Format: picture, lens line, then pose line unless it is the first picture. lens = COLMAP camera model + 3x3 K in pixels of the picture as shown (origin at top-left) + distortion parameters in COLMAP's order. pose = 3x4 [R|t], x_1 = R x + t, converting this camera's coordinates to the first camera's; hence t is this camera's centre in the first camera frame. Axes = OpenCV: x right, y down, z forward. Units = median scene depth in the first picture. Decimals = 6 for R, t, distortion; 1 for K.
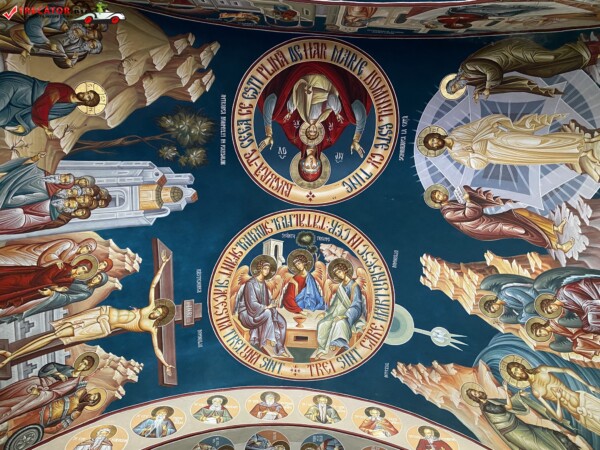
lens RADIAL K [[457.2, 0, 294.4], [0, 457.2, 226.6], [0, 0, 1]] dist [0.016597, -0.008080]
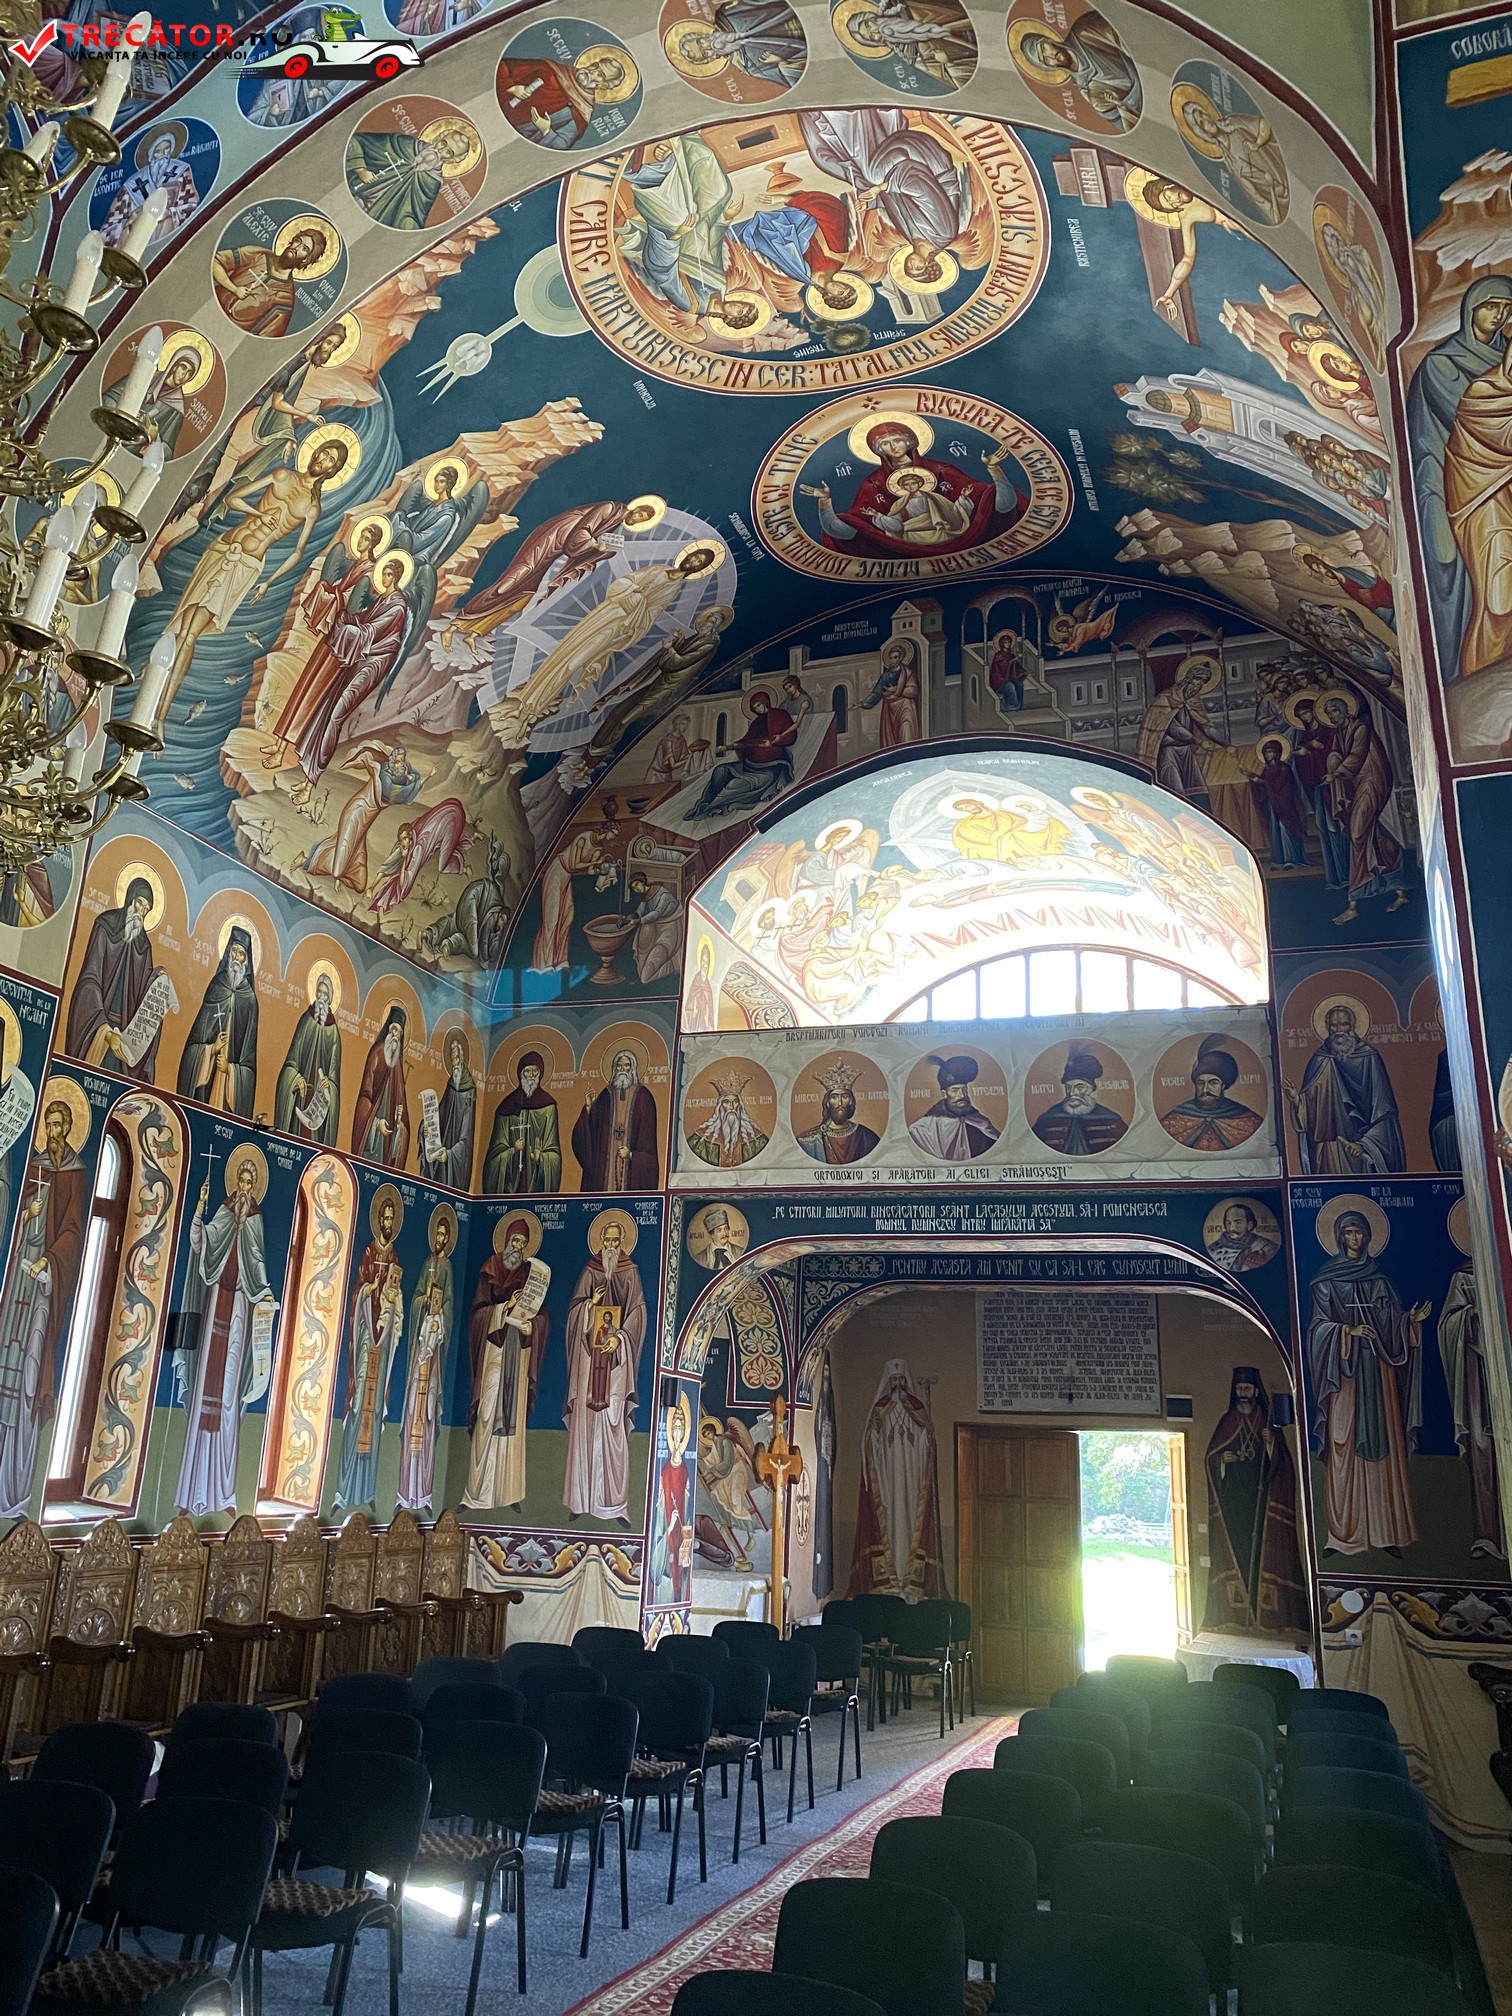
lens RADIAL K [[1504.7, 0, 745.4], [0, 1504.7, 998.8], [0, 0, 1]] dist [0.021629, -0.003926]
pose [[-0.913631, 0.074177, 0.399721, -0.424487], [-0.404921, -0.078228, -0.910999, 1.363471], [-0.036306, -0.994172, 0.101507, 0.270089]]
